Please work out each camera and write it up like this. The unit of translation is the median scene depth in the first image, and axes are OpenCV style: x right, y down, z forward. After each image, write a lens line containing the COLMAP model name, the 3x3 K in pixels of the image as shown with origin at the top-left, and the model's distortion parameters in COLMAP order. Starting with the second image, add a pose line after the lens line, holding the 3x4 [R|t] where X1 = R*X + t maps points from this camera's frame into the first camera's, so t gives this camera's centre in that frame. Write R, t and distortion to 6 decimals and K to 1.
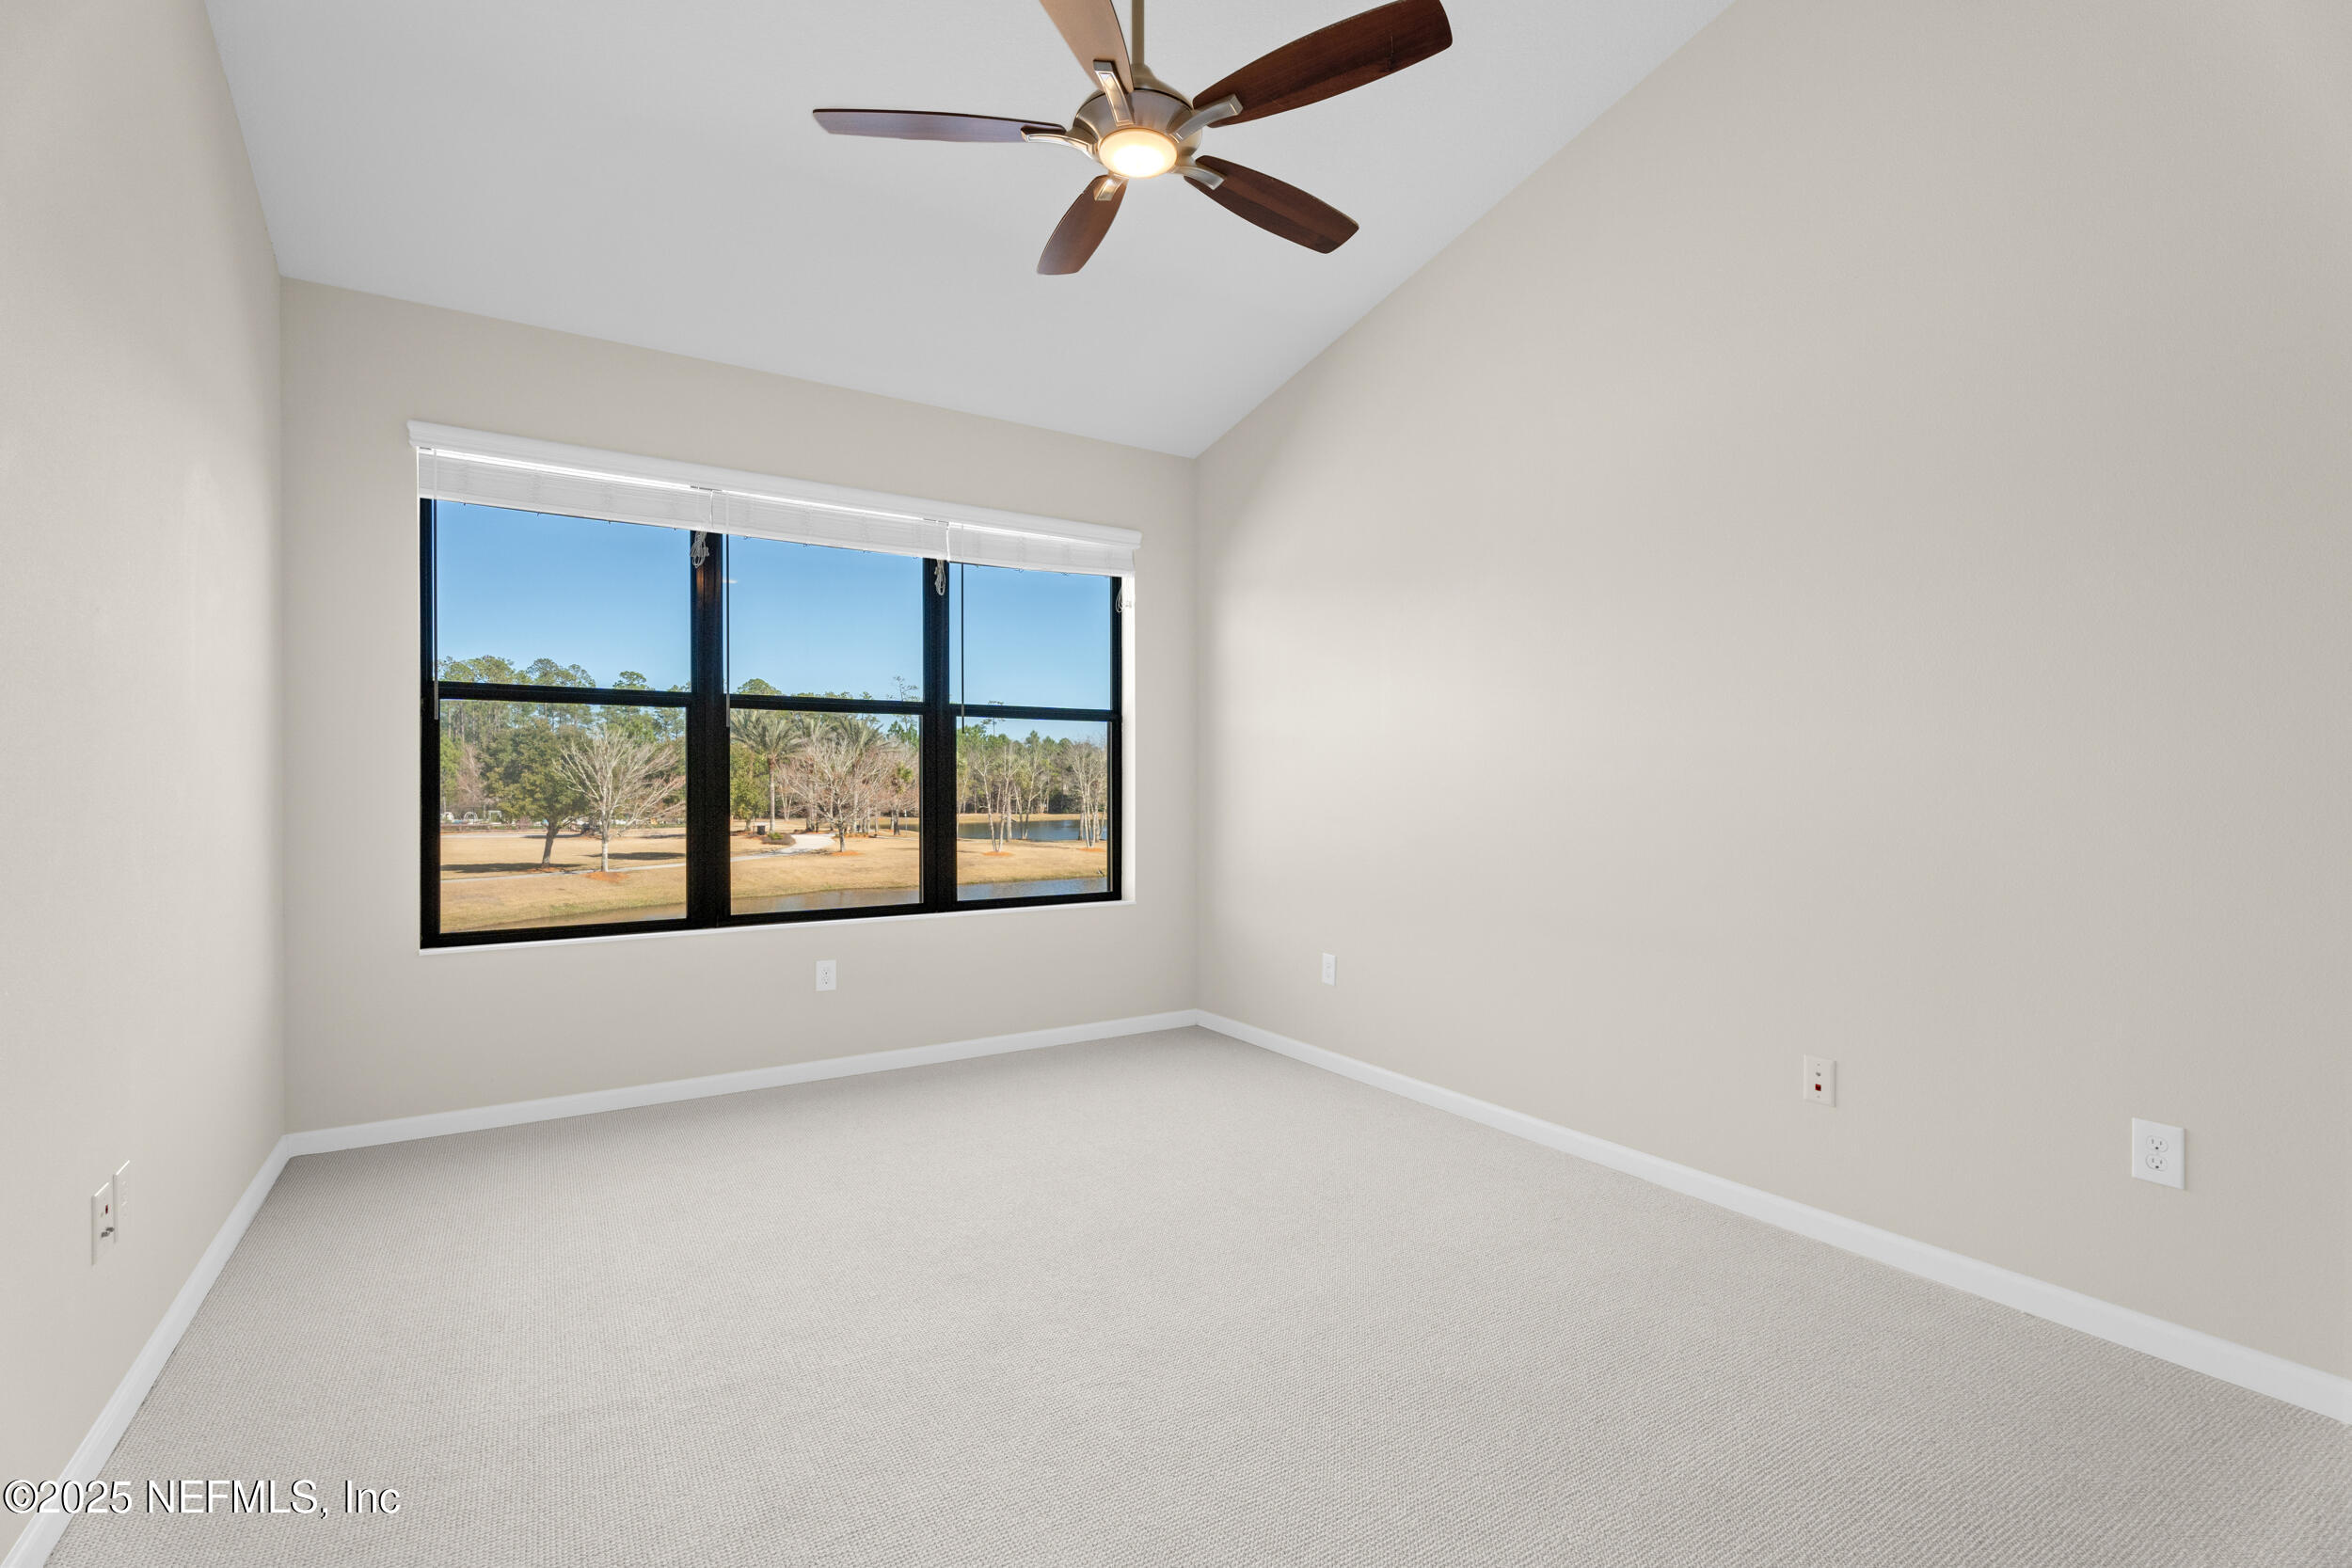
lens RADIAL K [[1054.0, 0, 1175.6], [0, 1054.0, 775.1], [0, 0, 1]] dist [0.001238, 0.000101]
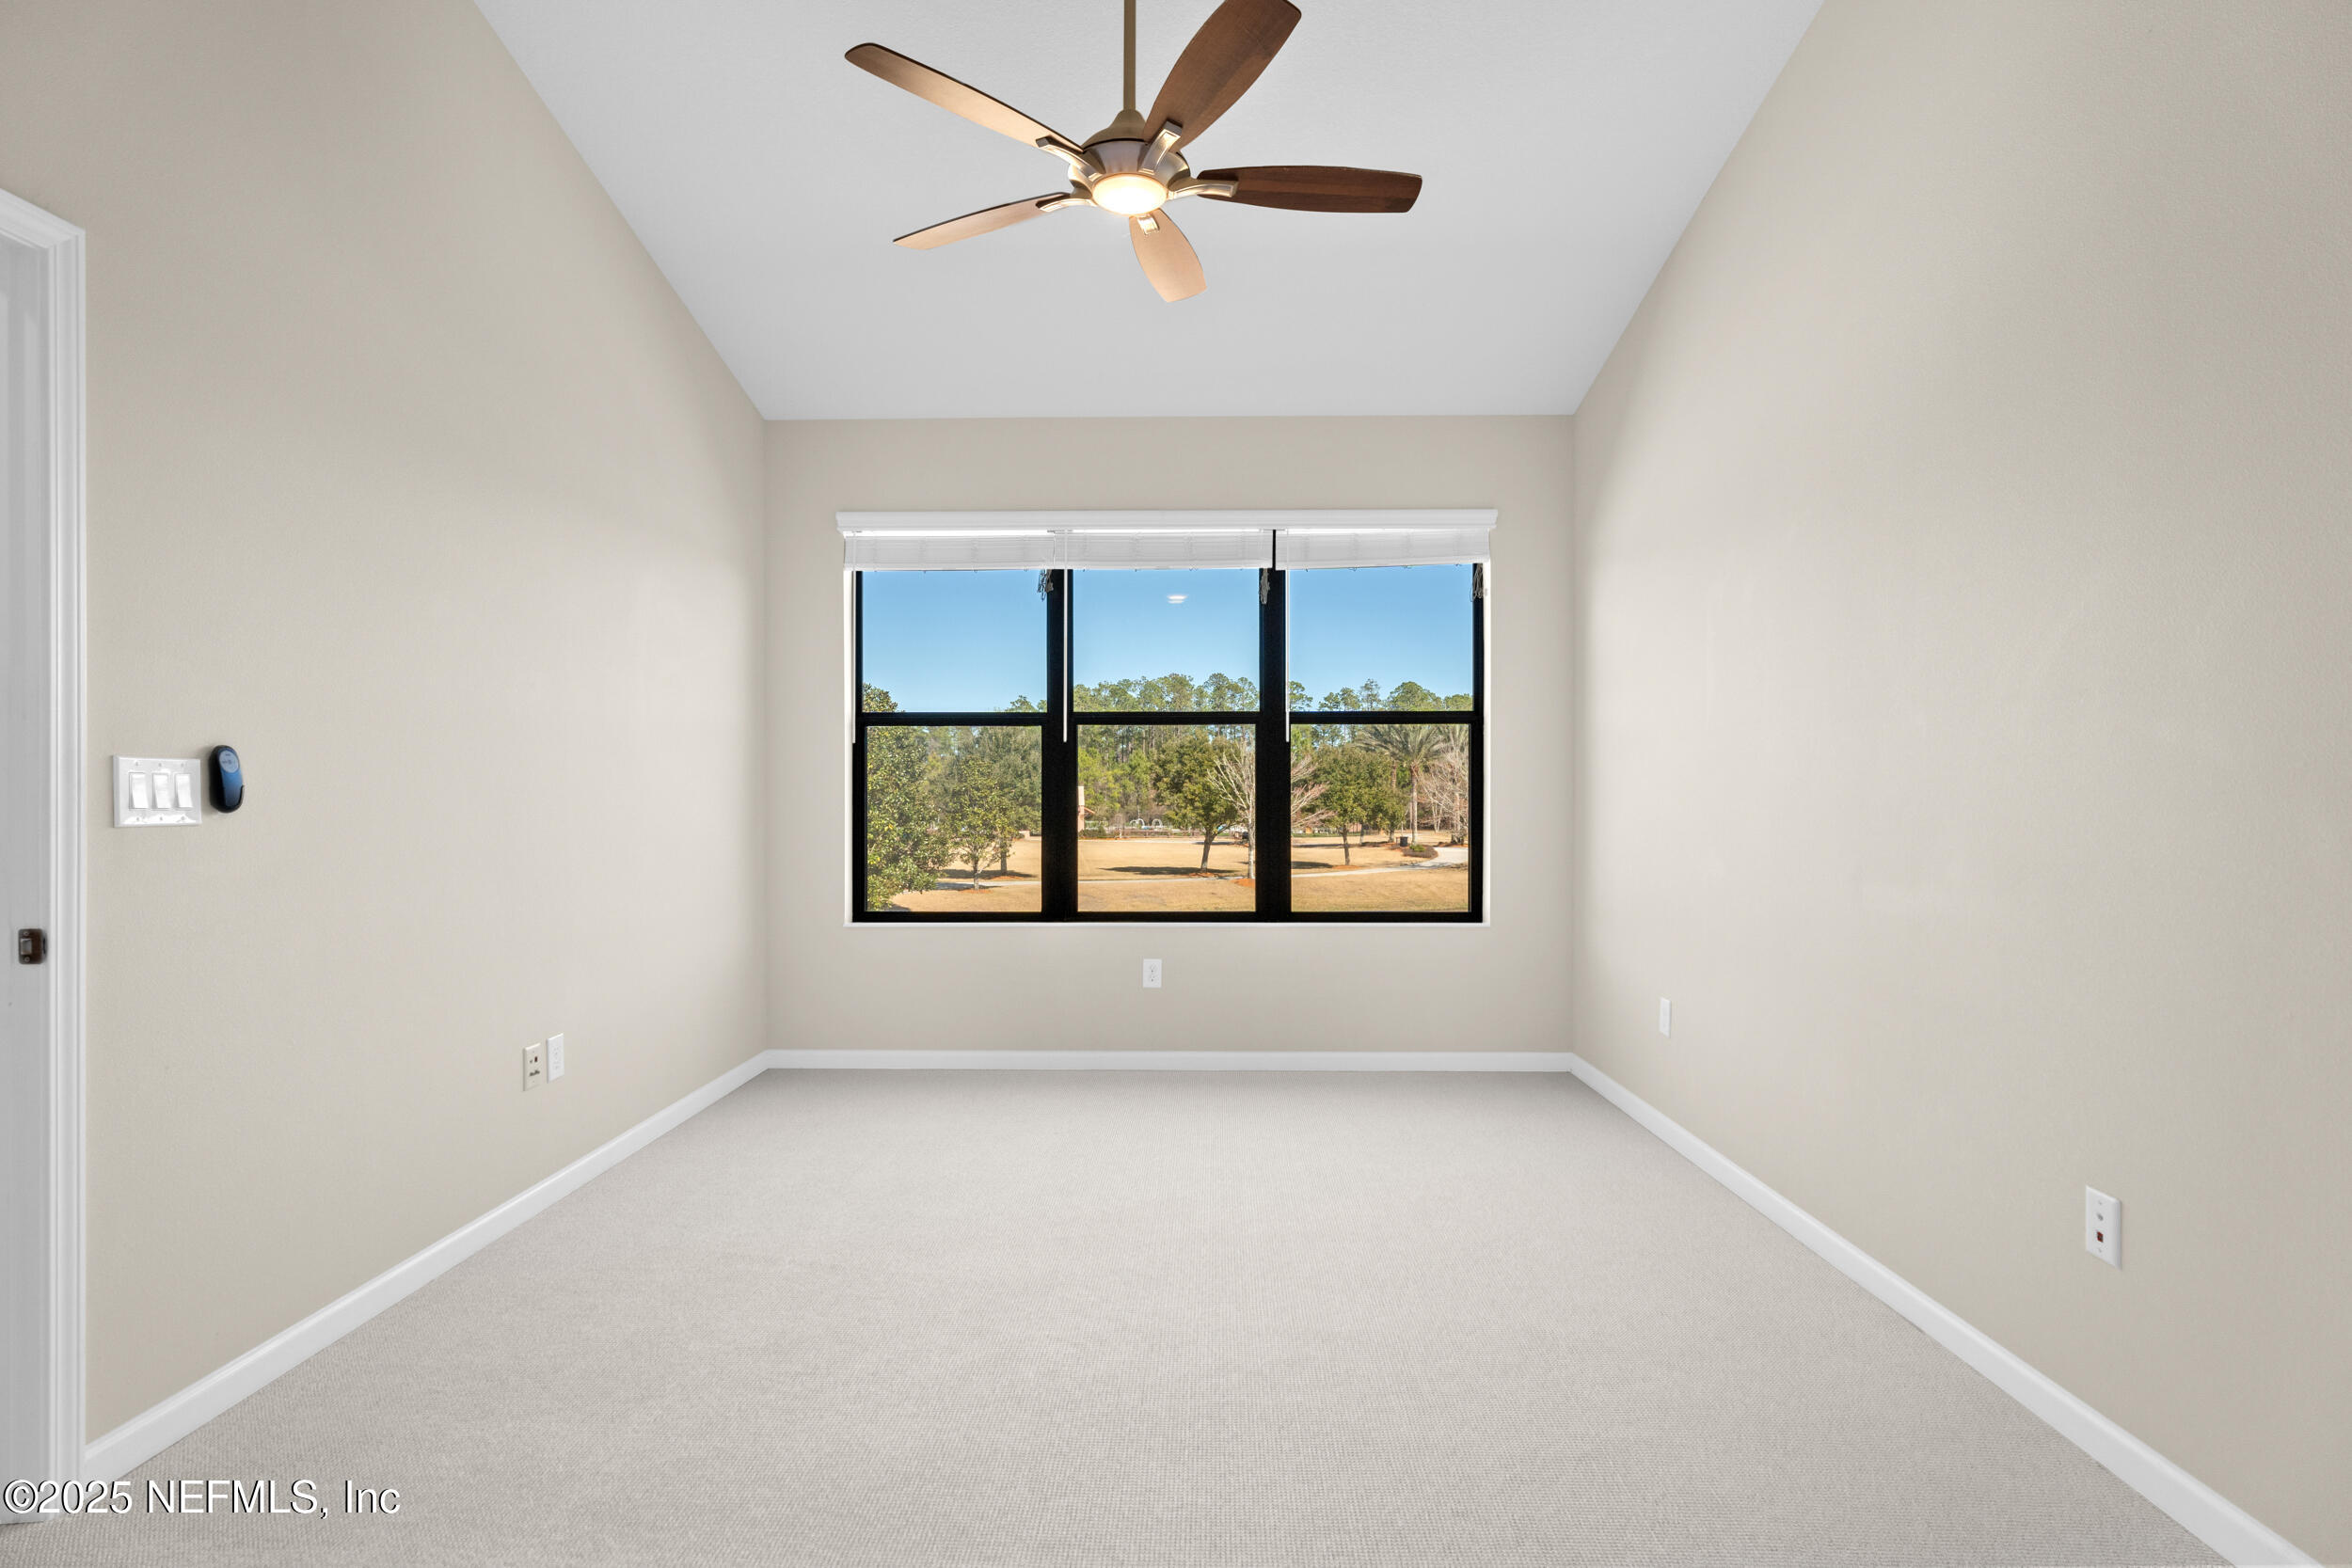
lens RADIAL K [[1181.8, 0, 1176.0], [0, 1181.8, 784.0], [0, 0, 1]] dist [-0.001047, -0.000065]
pose [[0.831373, -0.005557, -0.555688, 0.287989], [0.006123, 0.999981, -0.000839, 0.000374], [0.555682, -0.002706, 0.831391, 0.018551]]
